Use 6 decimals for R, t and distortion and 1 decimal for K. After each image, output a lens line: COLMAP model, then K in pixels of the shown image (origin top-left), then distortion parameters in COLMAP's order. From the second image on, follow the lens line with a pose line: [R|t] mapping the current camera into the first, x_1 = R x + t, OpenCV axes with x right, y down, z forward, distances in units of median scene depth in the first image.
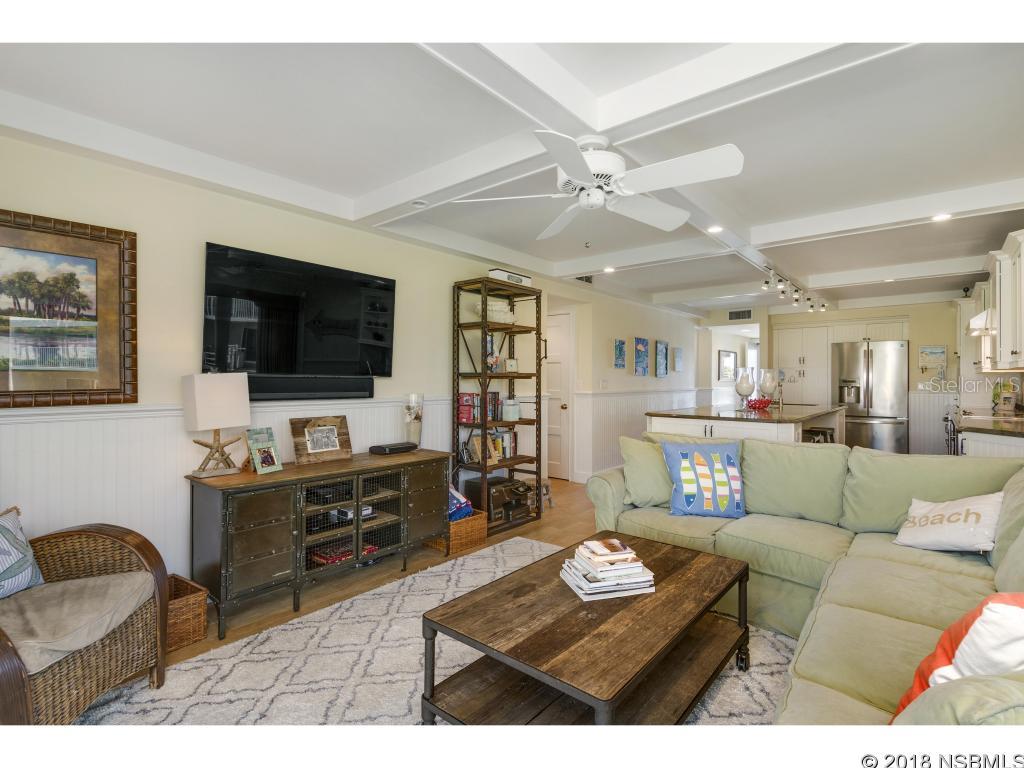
lens RADIAL K [[511.9, 0, 508.6], [0, 511.9, 379.4], [0, 0, 1]] dist [0.030610, -0.019208]
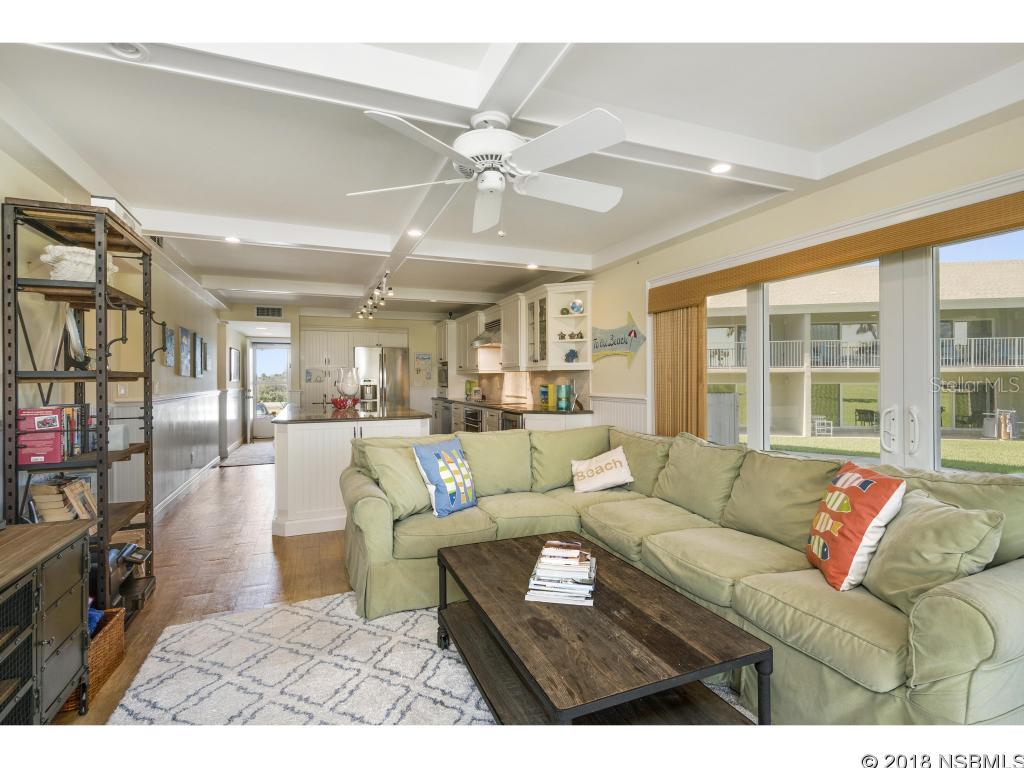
lens RADIAL K [[504.1, 0, 534.9], [0, 504.1, 374.5], [0, 0, 1]] dist [0.012240, -0.001392]
pose [[0.442489, 0.001131, 0.896773, -0.365450], [0.007839, 0.999956, -0.005129, -0.002697], [-0.896740, 0.009300, 0.442461, 0.319356]]
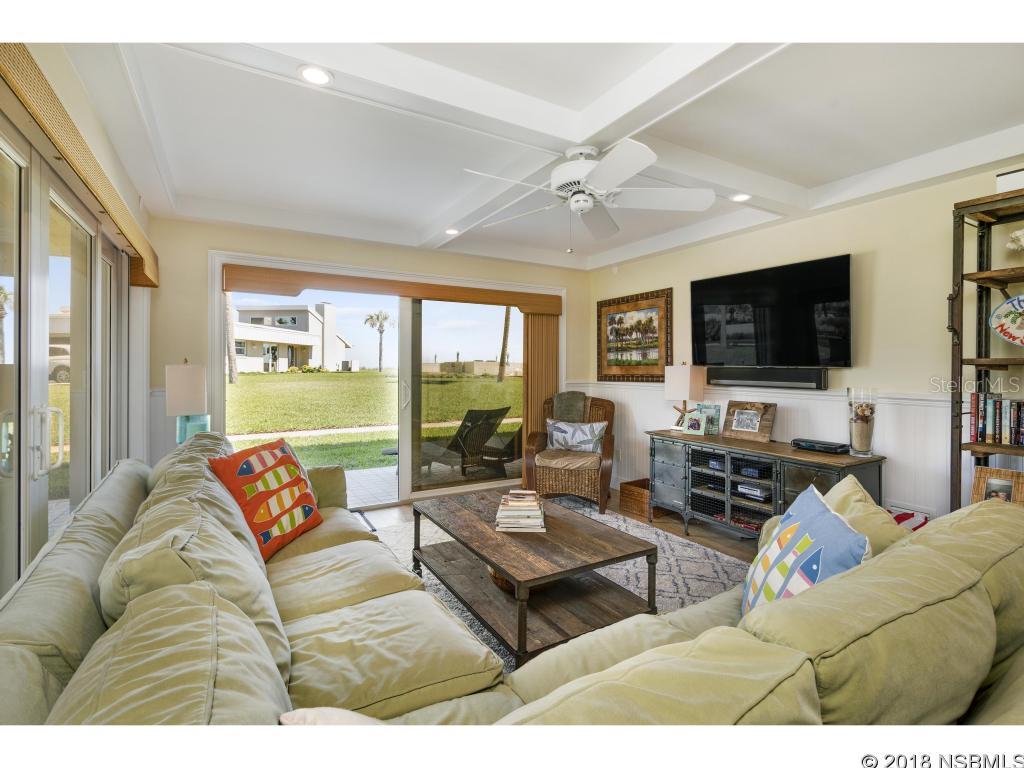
lens RADIAL K [[504.1, 0, 534.9], [0, 504.1, 374.5], [0, 0, 1]] dist [0.012240, -0.001392]
pose [[-0.321006, 0.006223, -0.947057, 0.723237], [-0.006291, 0.999942, 0.008703, 0.003305], [0.947056, 0.008752, -0.320948, 0.746757]]
